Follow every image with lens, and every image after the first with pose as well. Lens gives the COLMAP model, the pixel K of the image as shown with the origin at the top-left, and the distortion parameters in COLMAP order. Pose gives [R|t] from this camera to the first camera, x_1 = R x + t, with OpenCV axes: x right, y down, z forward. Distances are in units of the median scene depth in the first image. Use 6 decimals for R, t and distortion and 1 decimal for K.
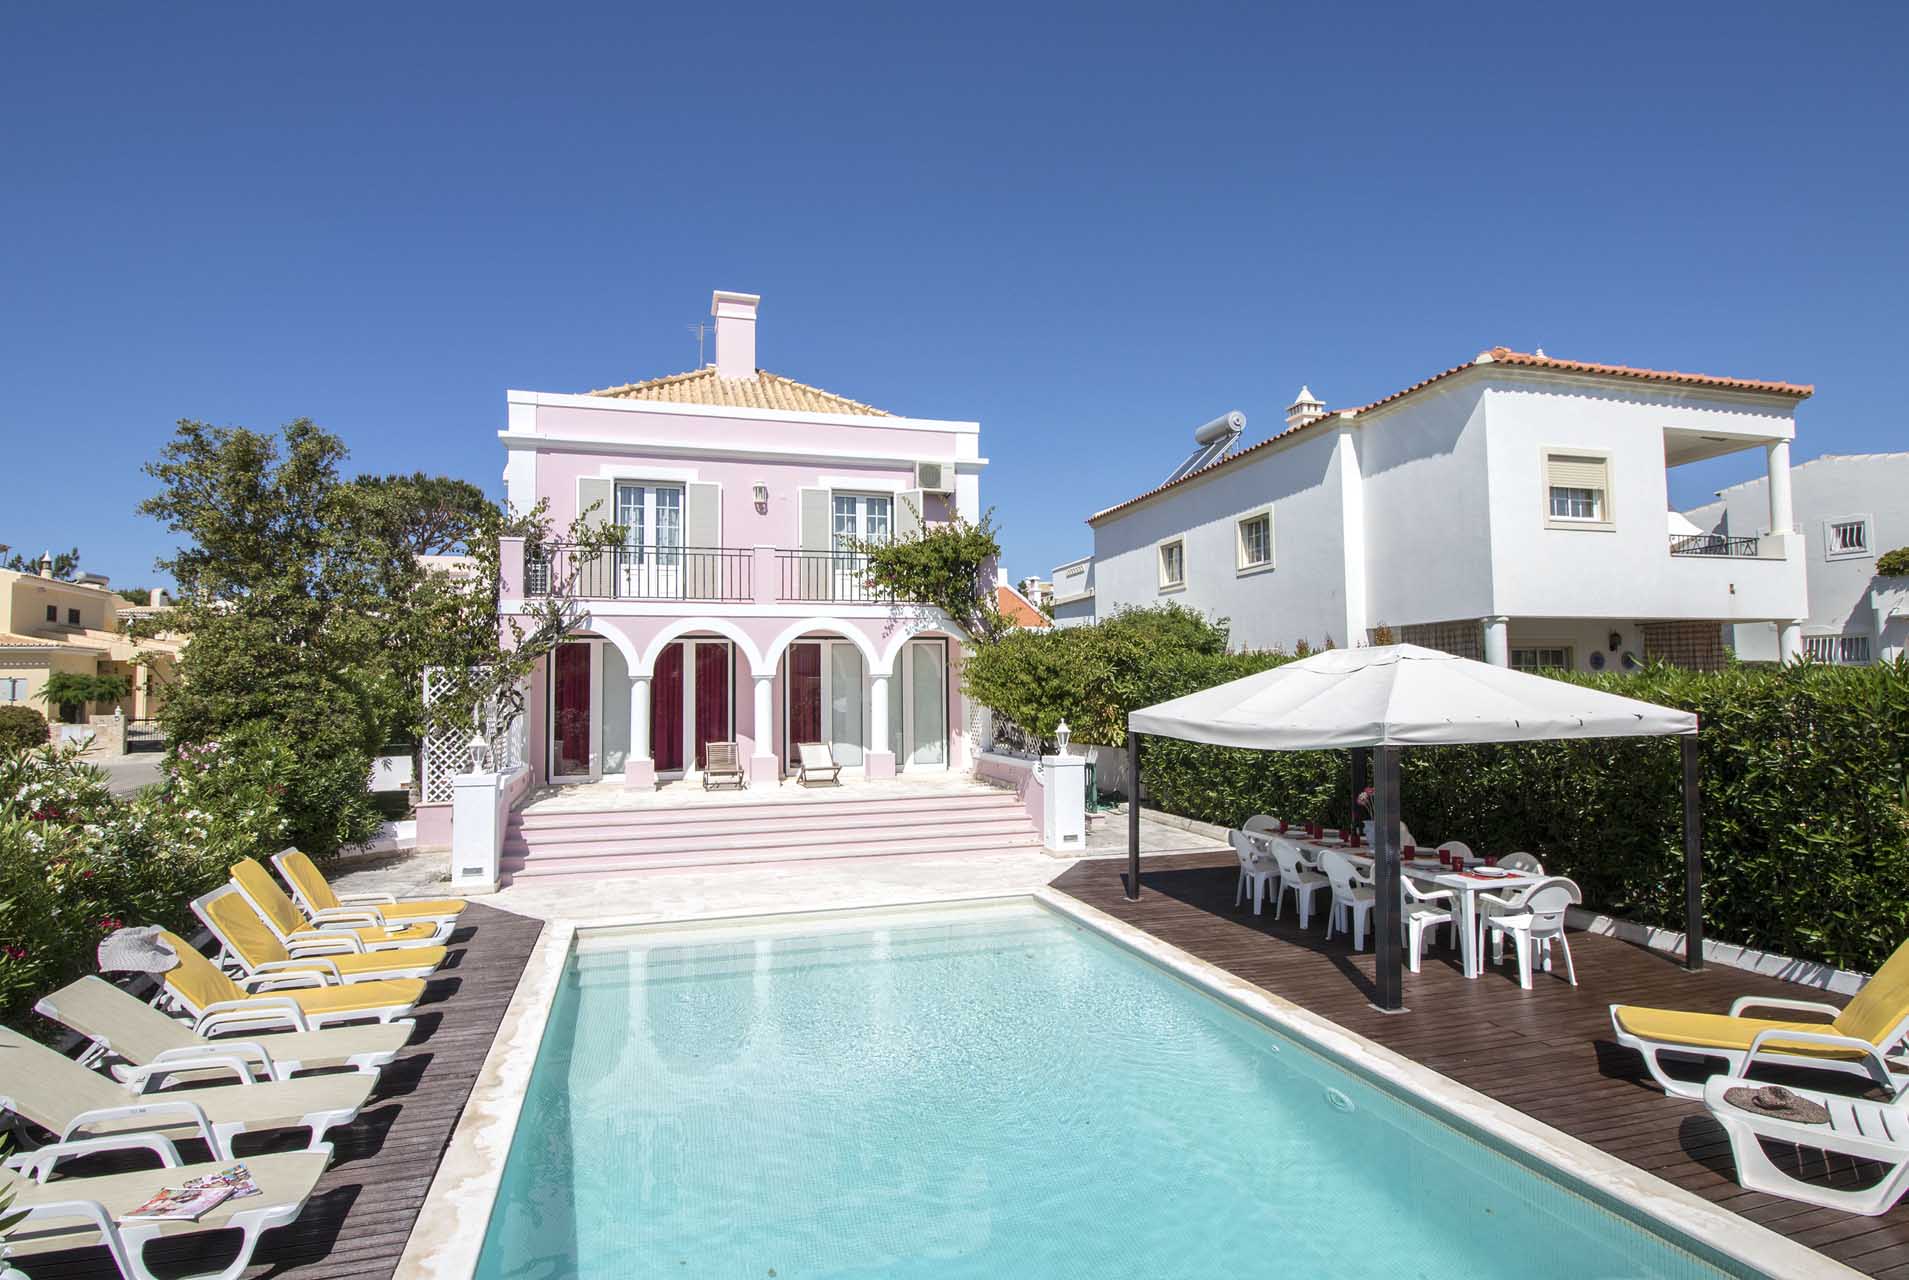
lens RADIAL K [[996.4, 0, 954.5], [0, 996.4, 640.0], [0, 0, 1]] dist [0.001625, -0.014959]
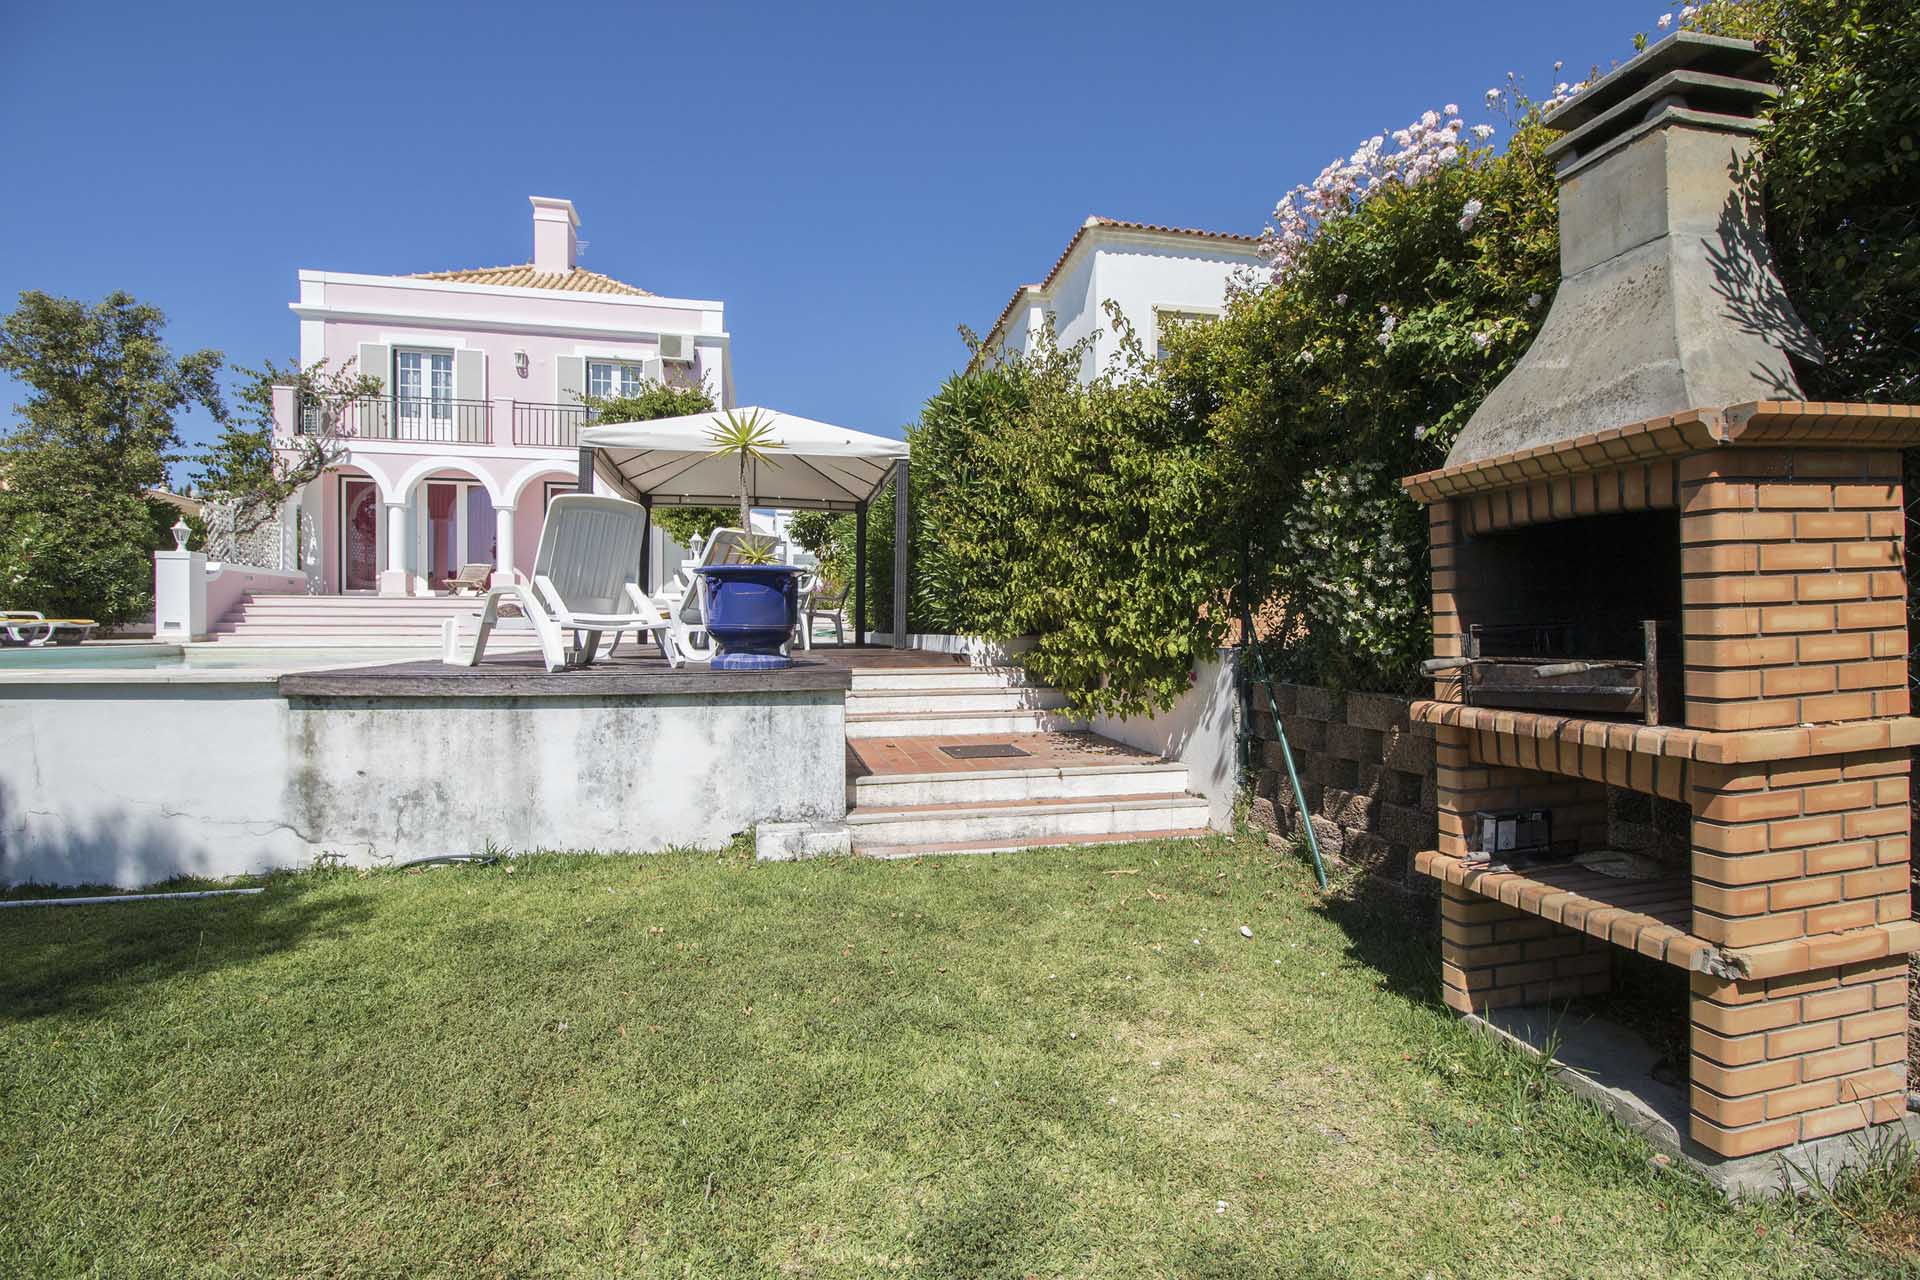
lens RADIAL K [[895.6, 0, 971.2], [0, 895.6, 642.4], [0, 0, 1]] dist [0.001935, -0.014427]
pose [[0.997753, 0.014194, -0.065485, 0.437595], [-0.009816, 0.997725, 0.066695, 0.119132], [0.066283, -0.065902, 0.995622, -0.052219]]
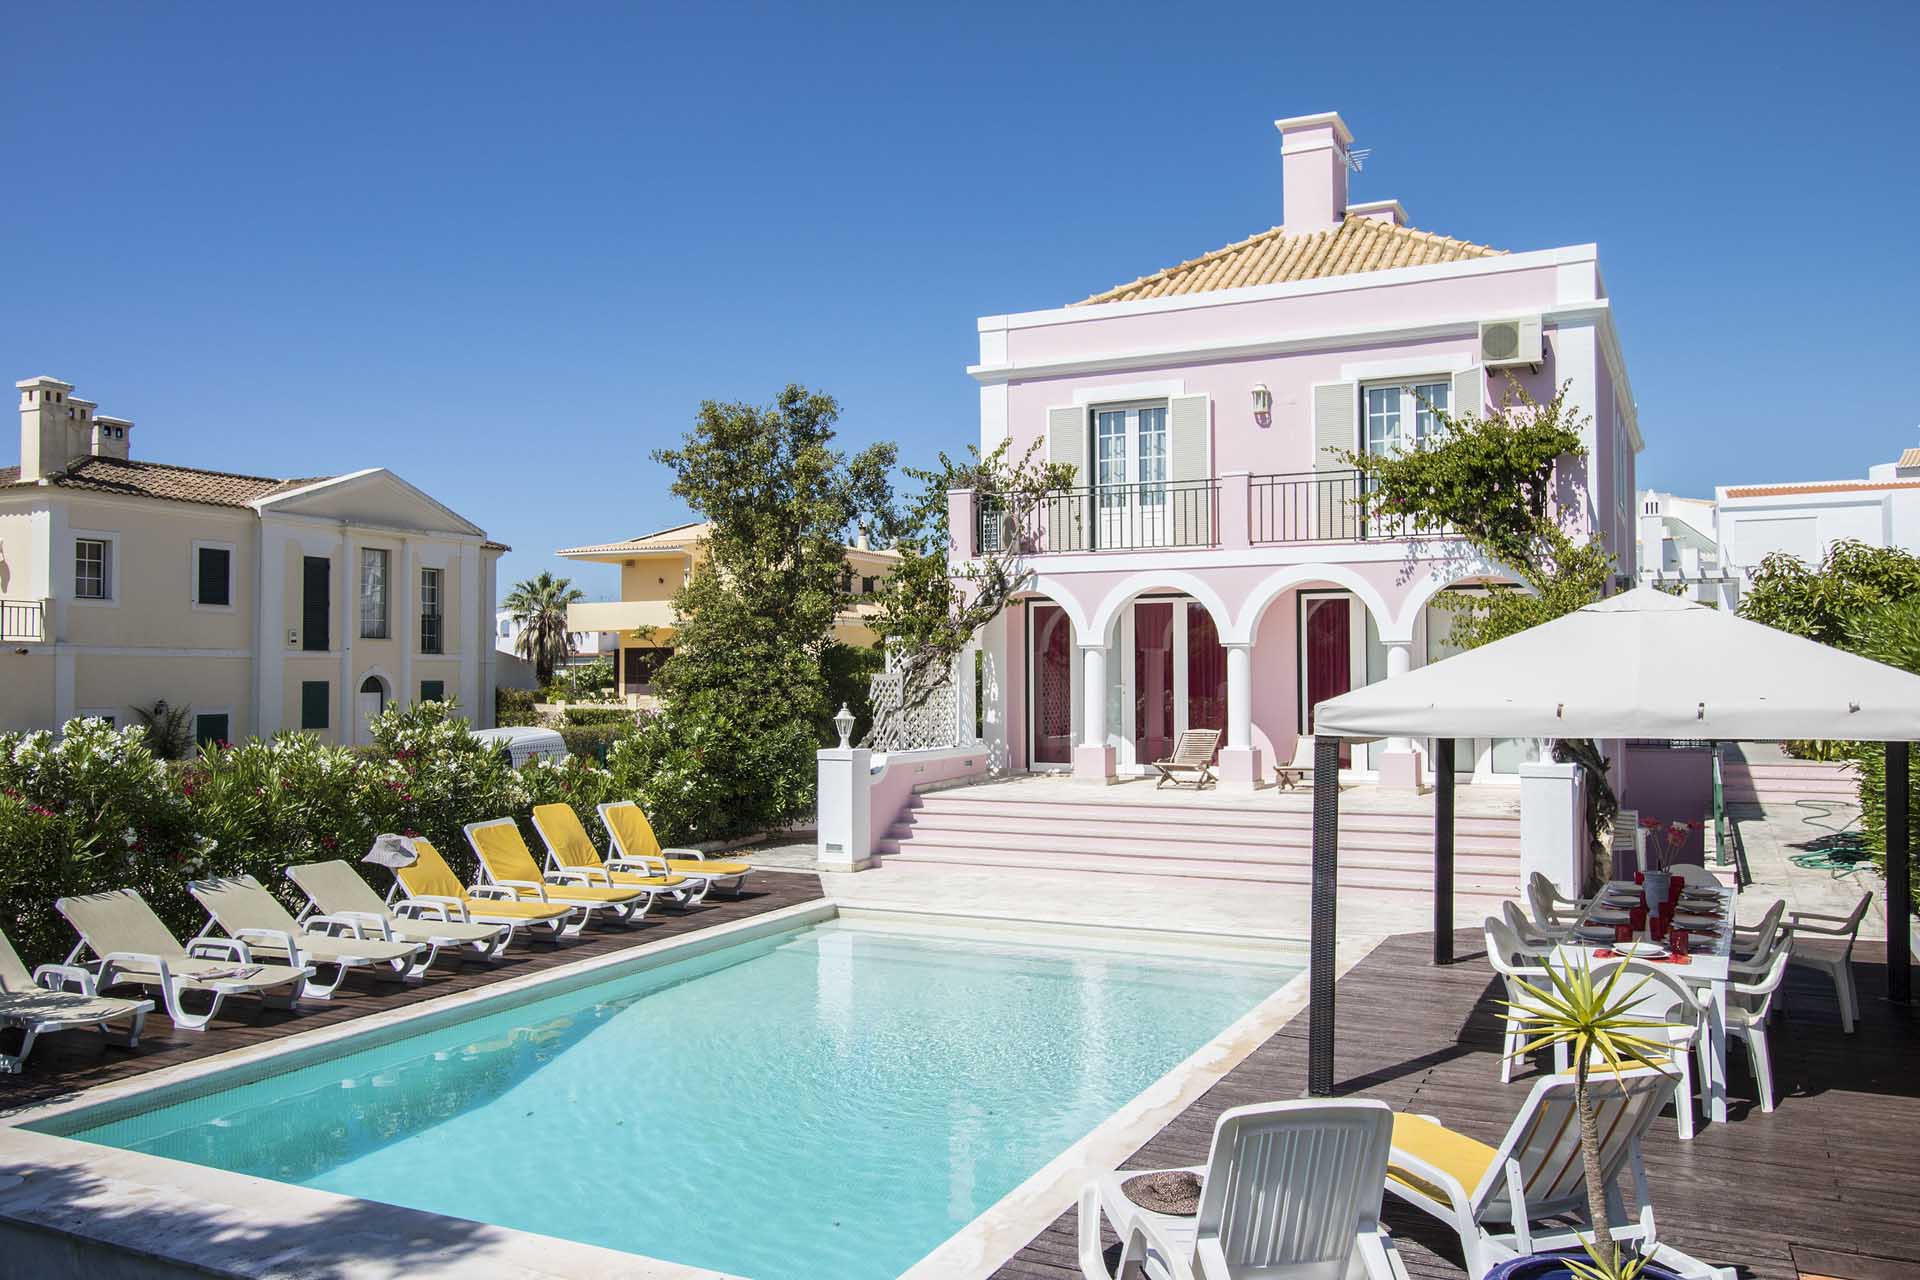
lens RADIAL K [[1519.9, 0, 960.0], [0, 1519.9, 640.0], [0, 0, 1]] dist [0.006604, 0.003935]
pose [[0.735172, -0.009311, -0.677816, 0.432917], [0.031717, 0.999283, 0.020673, 0.002577], [0.677138, -0.036696, 0.734941, 0.000648]]
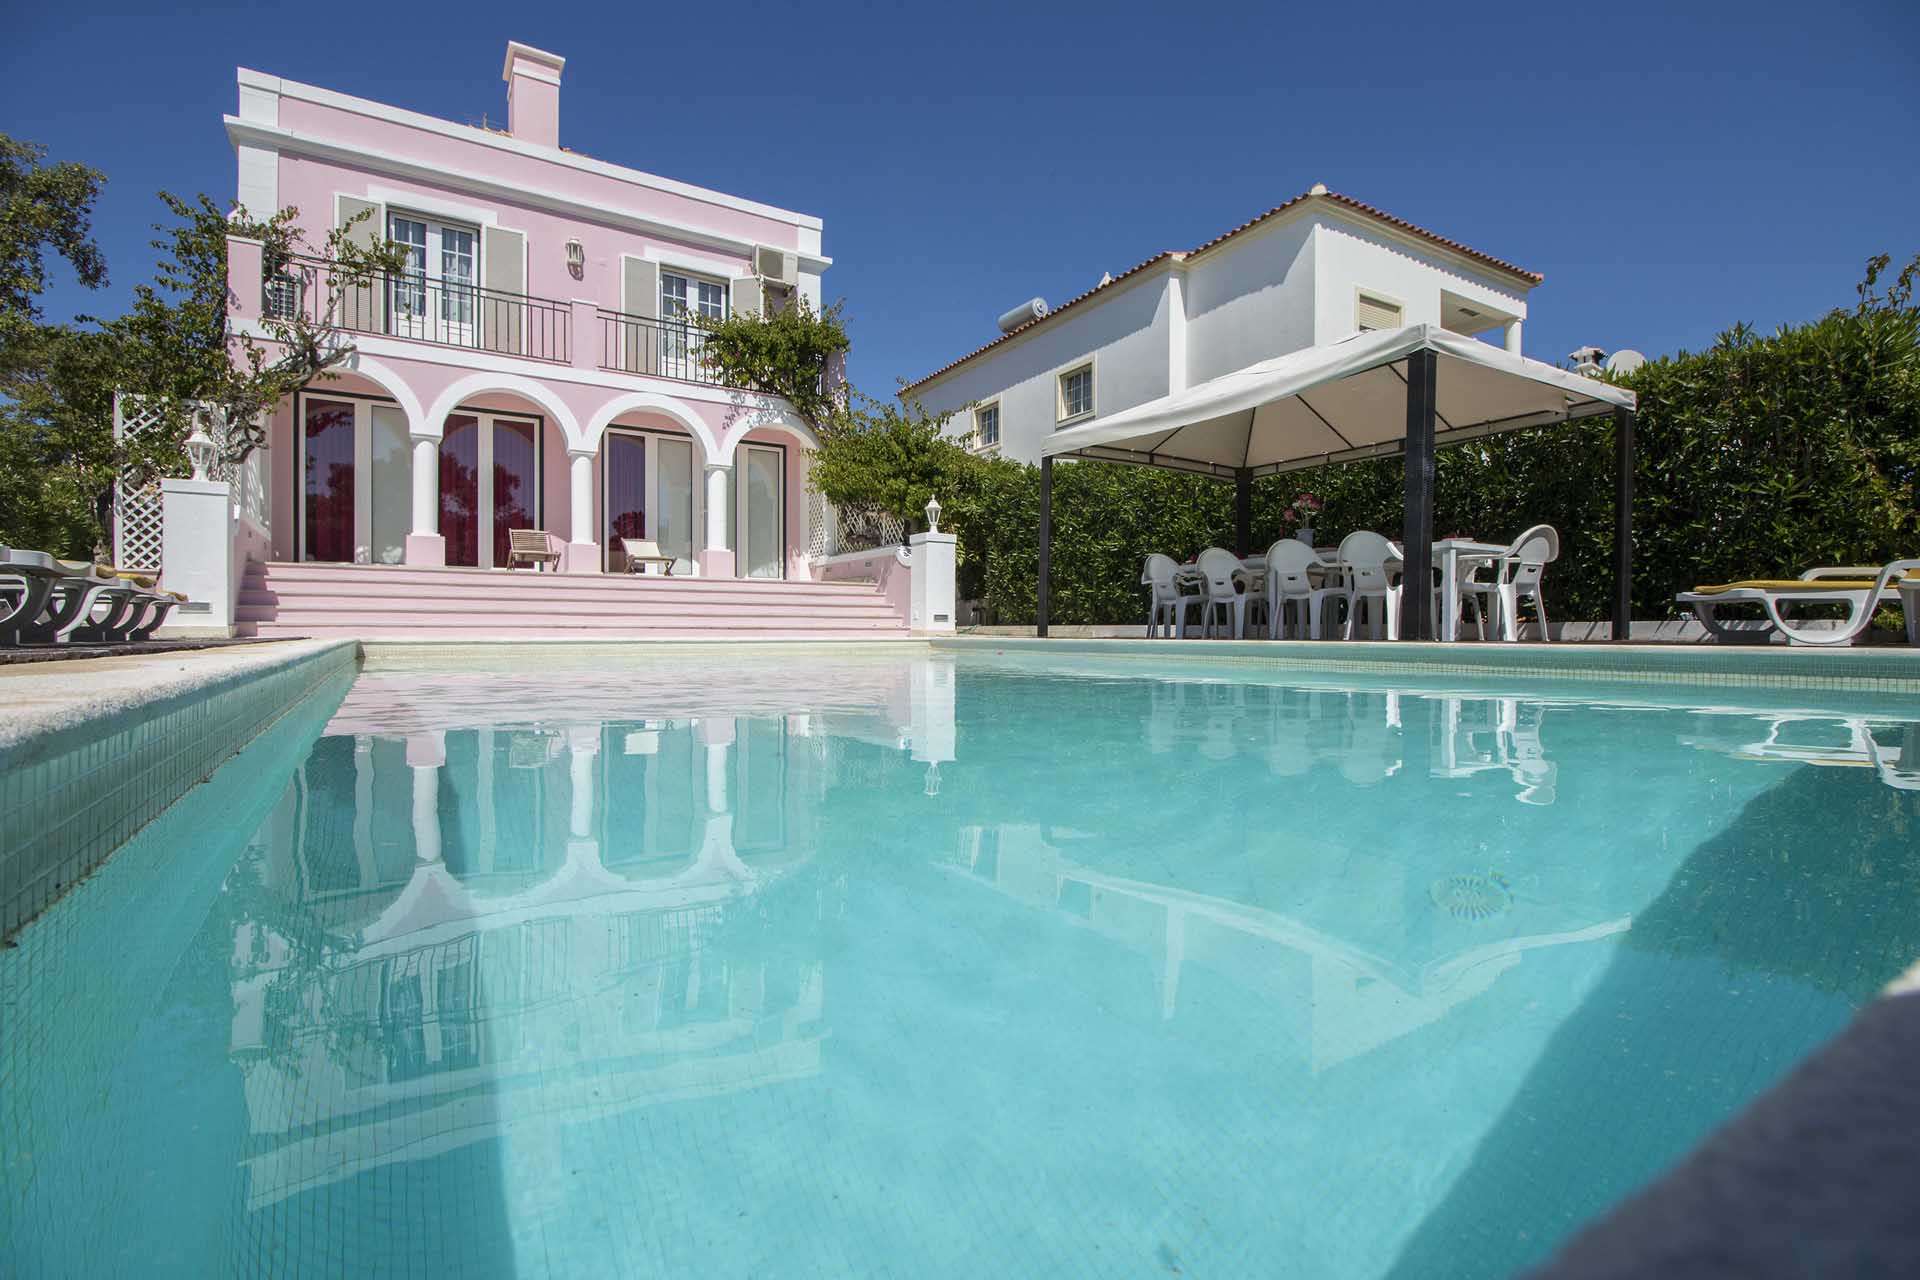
lens RADIAL K [[895.6, 0, 971.2], [0, 895.6, 642.4], [0, 0, 1]] dist [0.001935, -0.014427]
pose [[0.962030, 0.011180, 0.272715, -0.074698], [-0.027895, 0.997956, 0.057488, 0.144277], [-0.271515, -0.062912, 0.960376, 0.141643]]
